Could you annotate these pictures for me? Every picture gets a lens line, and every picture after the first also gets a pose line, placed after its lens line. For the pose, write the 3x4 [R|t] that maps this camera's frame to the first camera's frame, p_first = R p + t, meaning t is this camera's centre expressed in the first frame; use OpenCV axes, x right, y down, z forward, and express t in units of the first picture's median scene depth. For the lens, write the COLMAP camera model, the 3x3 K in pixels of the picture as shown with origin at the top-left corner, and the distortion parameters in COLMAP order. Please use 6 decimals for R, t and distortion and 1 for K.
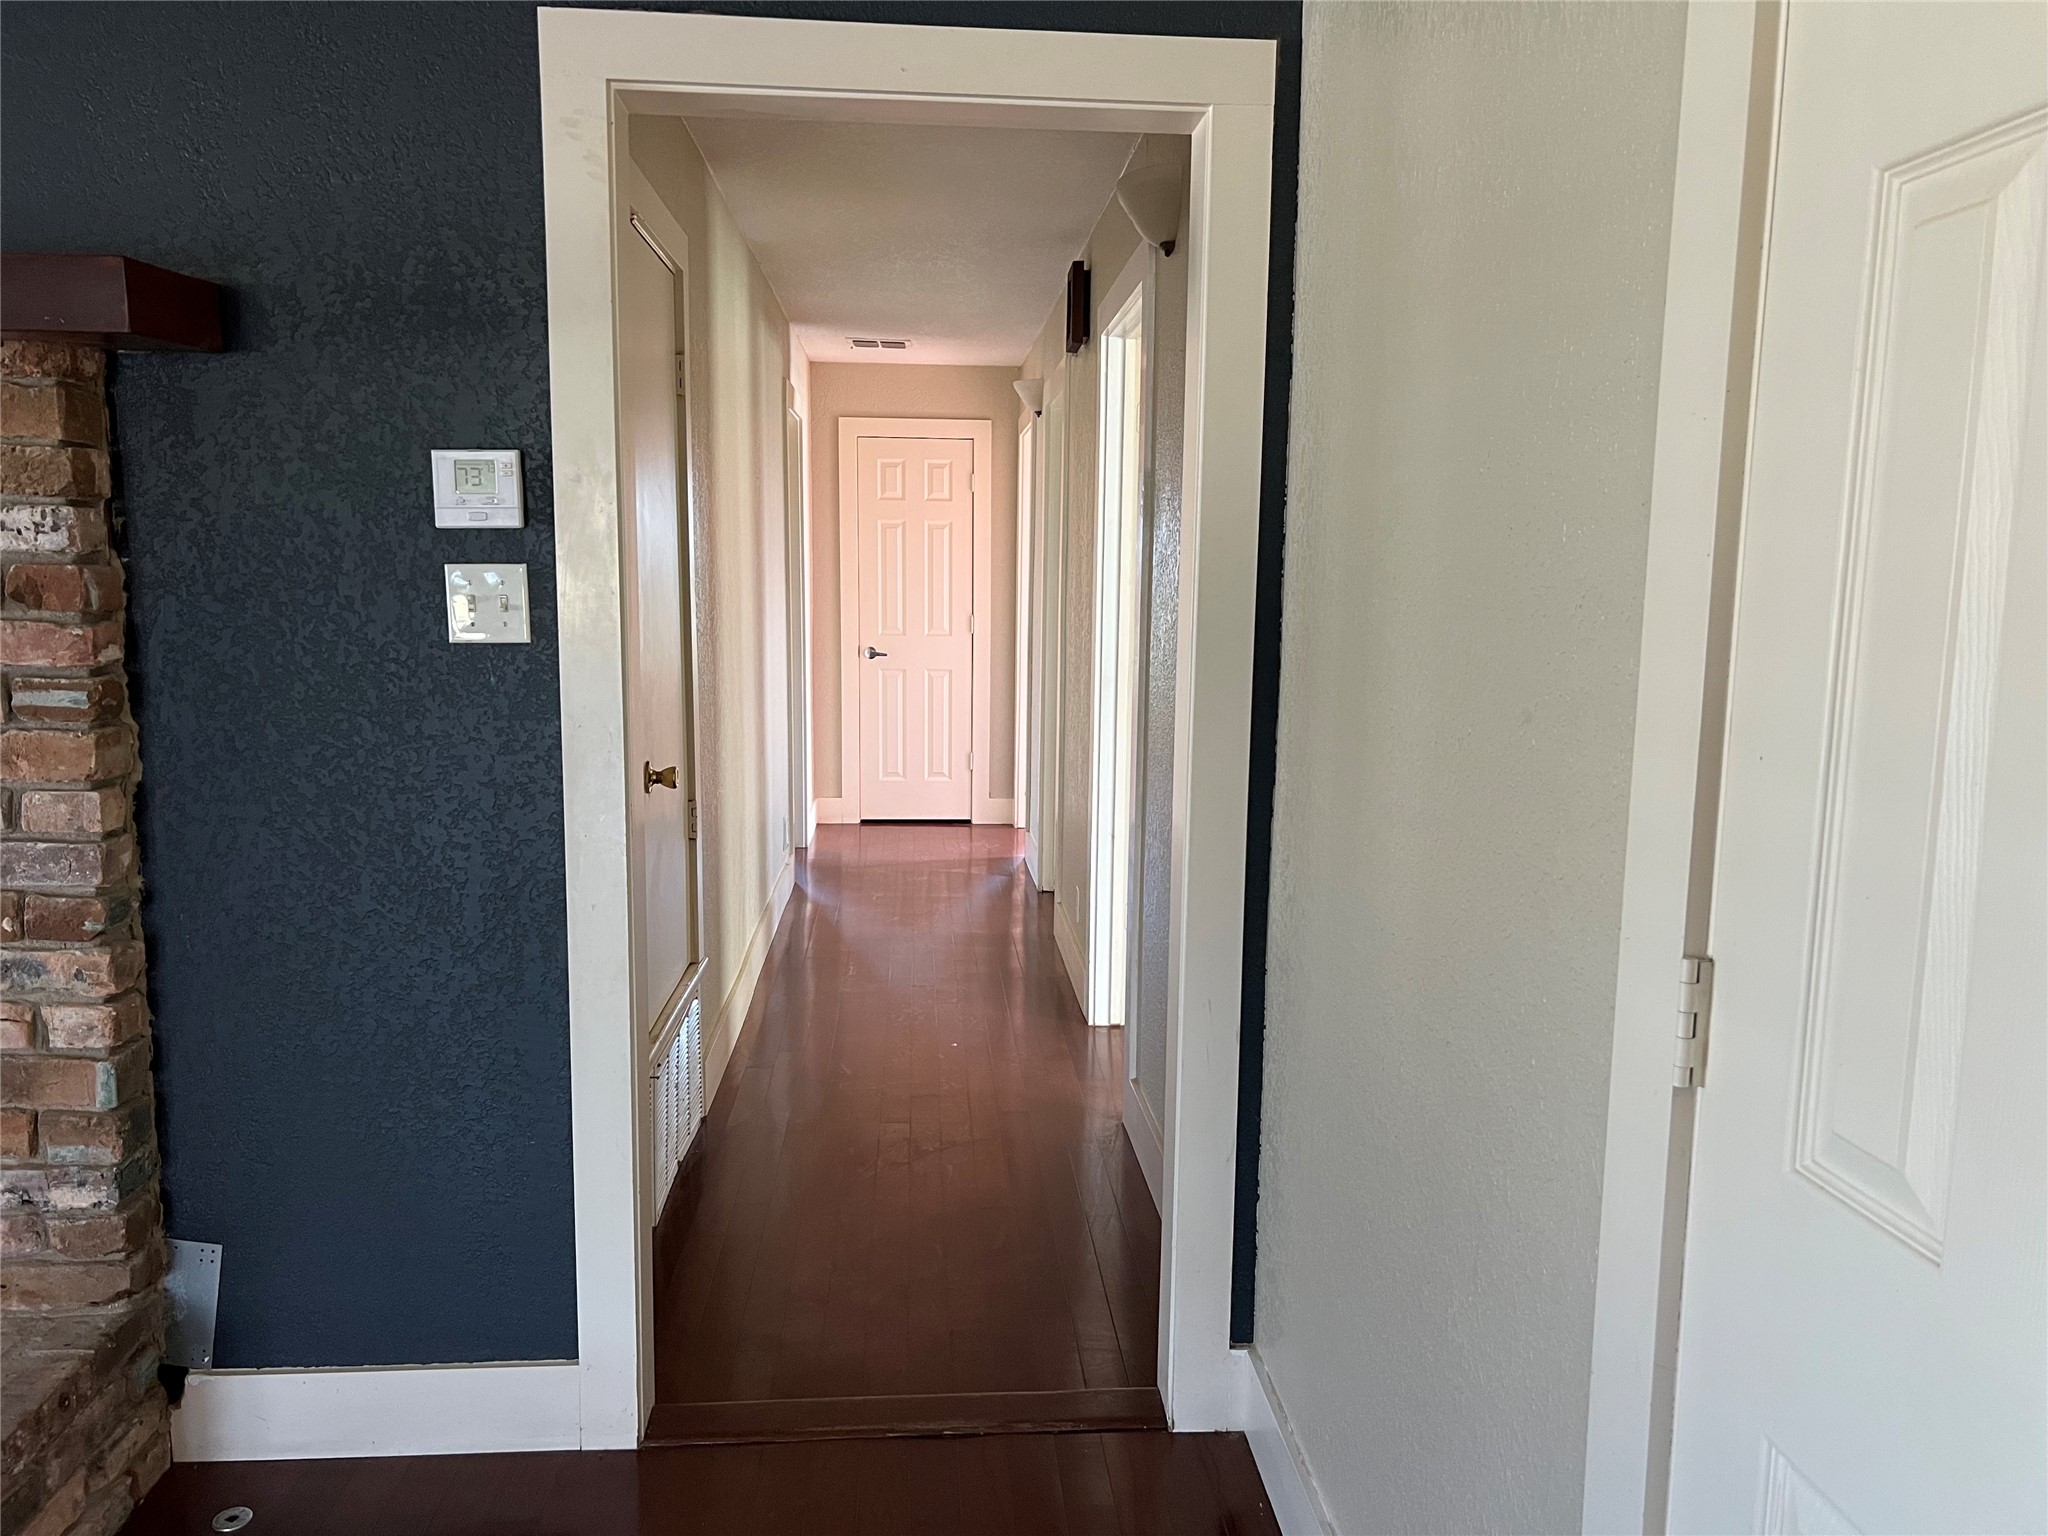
lens RADIAL K [[1553.1, 0, 1028.9], [0, 1553.1, 766.4], [0, 0, 1]] dist [0.044236, -0.002652]
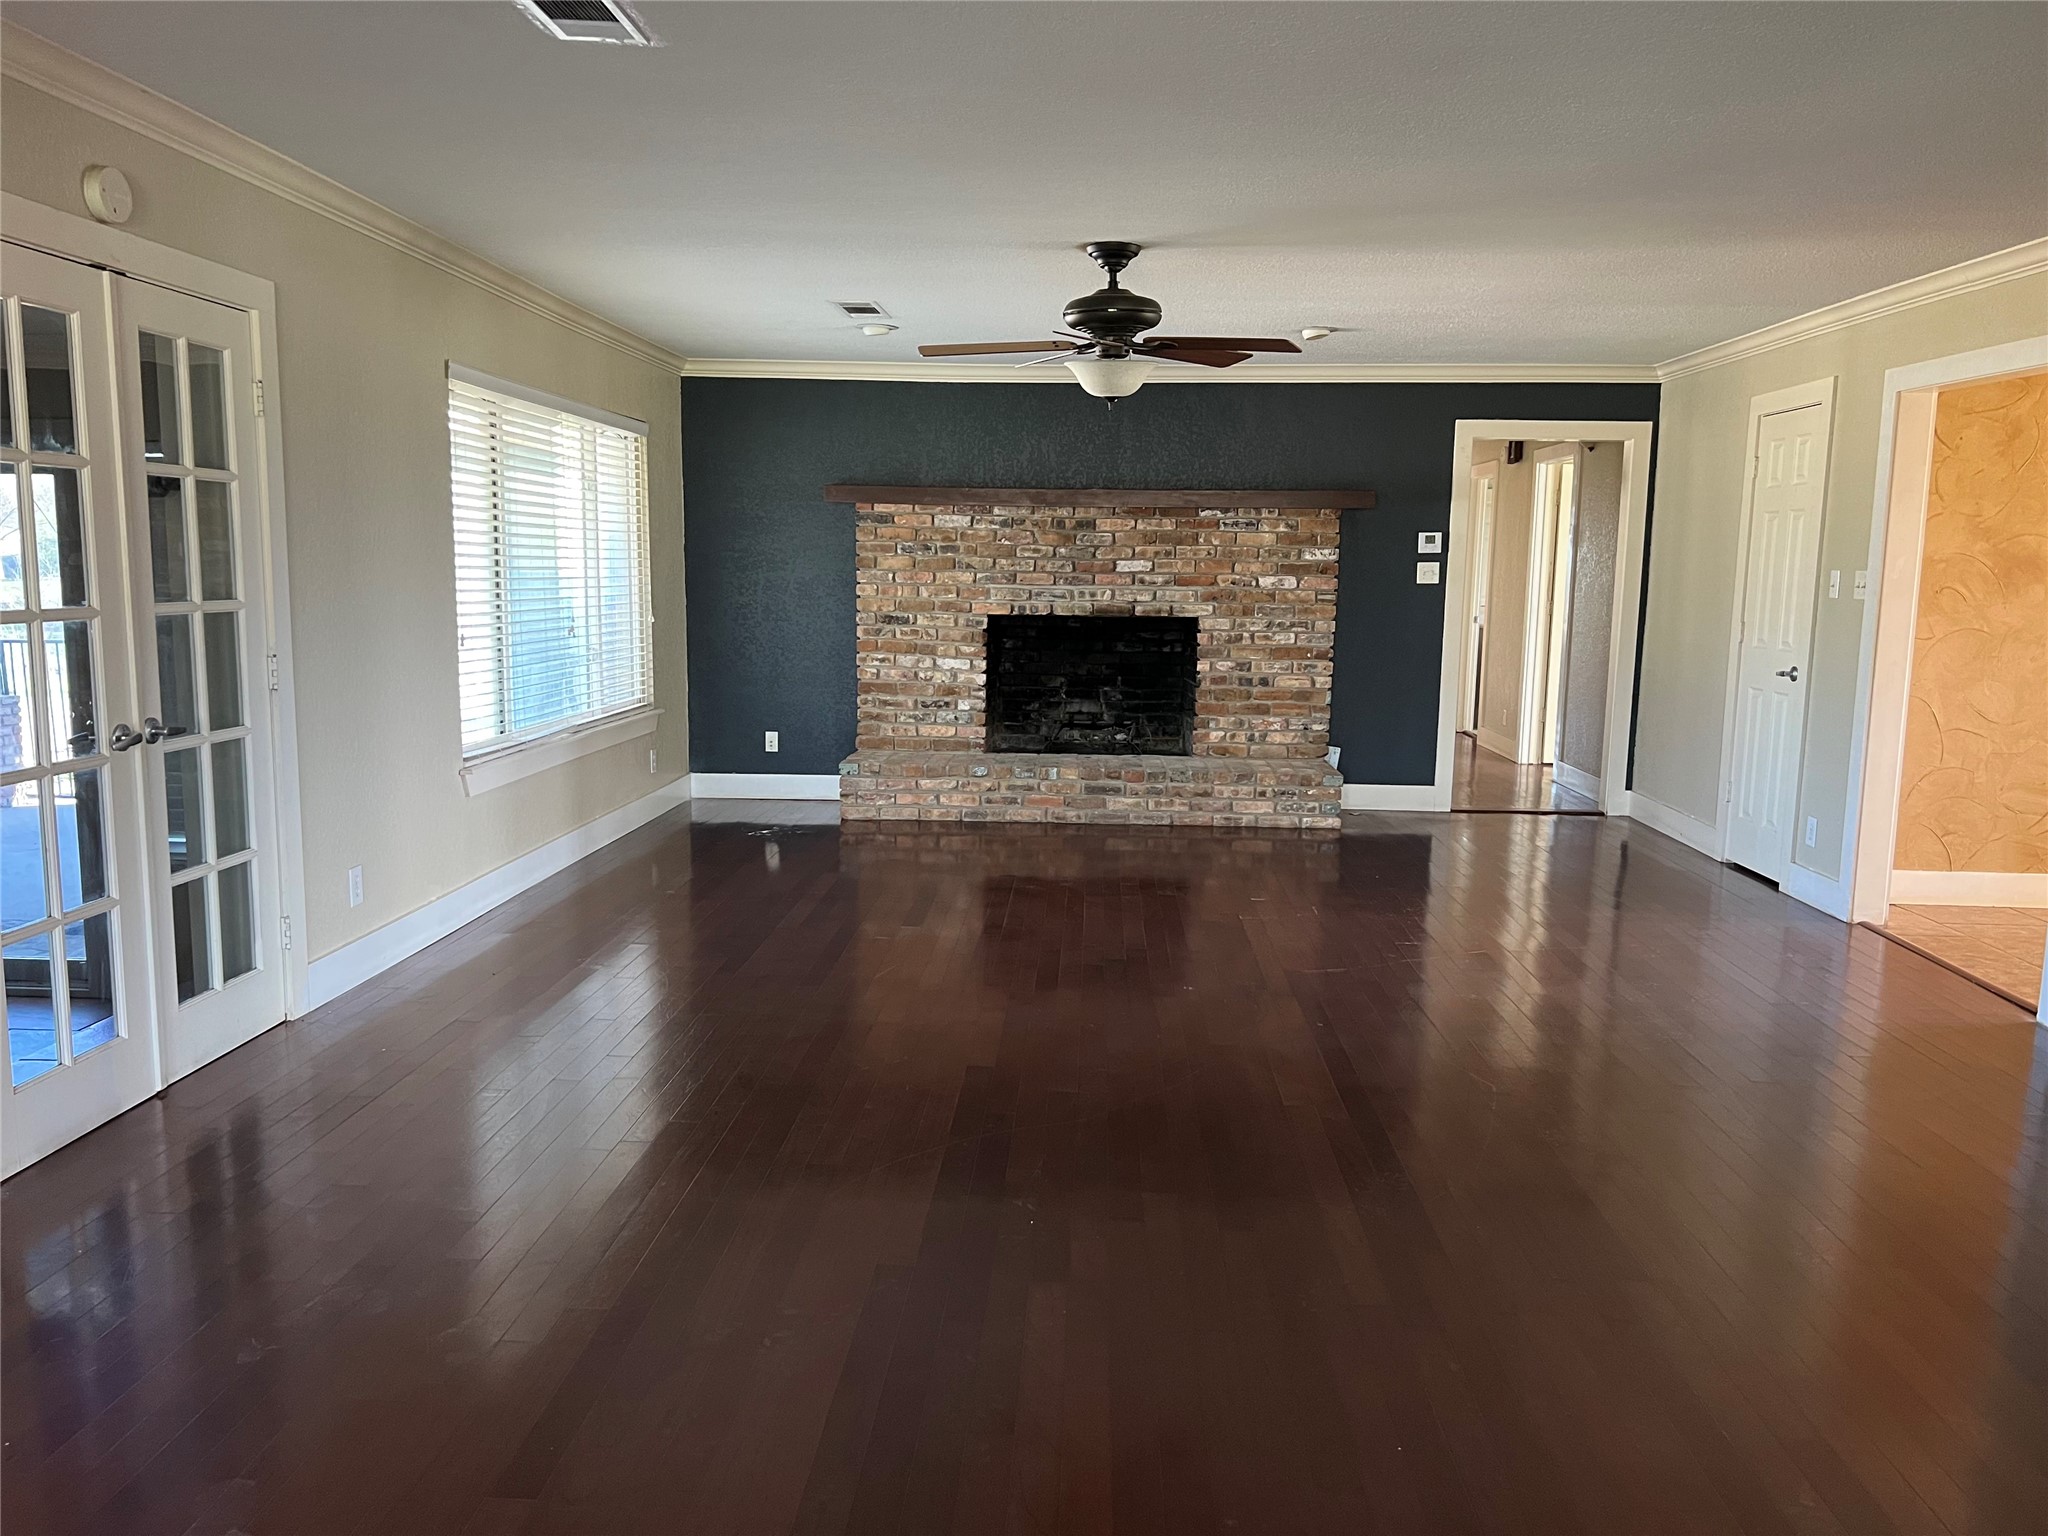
lens RADIAL K [[1553.1, 0, 1019.2], [0, 1553.1, 778.4], [0, 0, 1]] dist [0.044236, -0.002652]
pose [[0.993046, 0.016015, -0.116634, -0.895550], [-0.014799, 0.999827, 0.011288, 0.370139], [0.116795, -0.009484, 0.993111, -2.907064]]
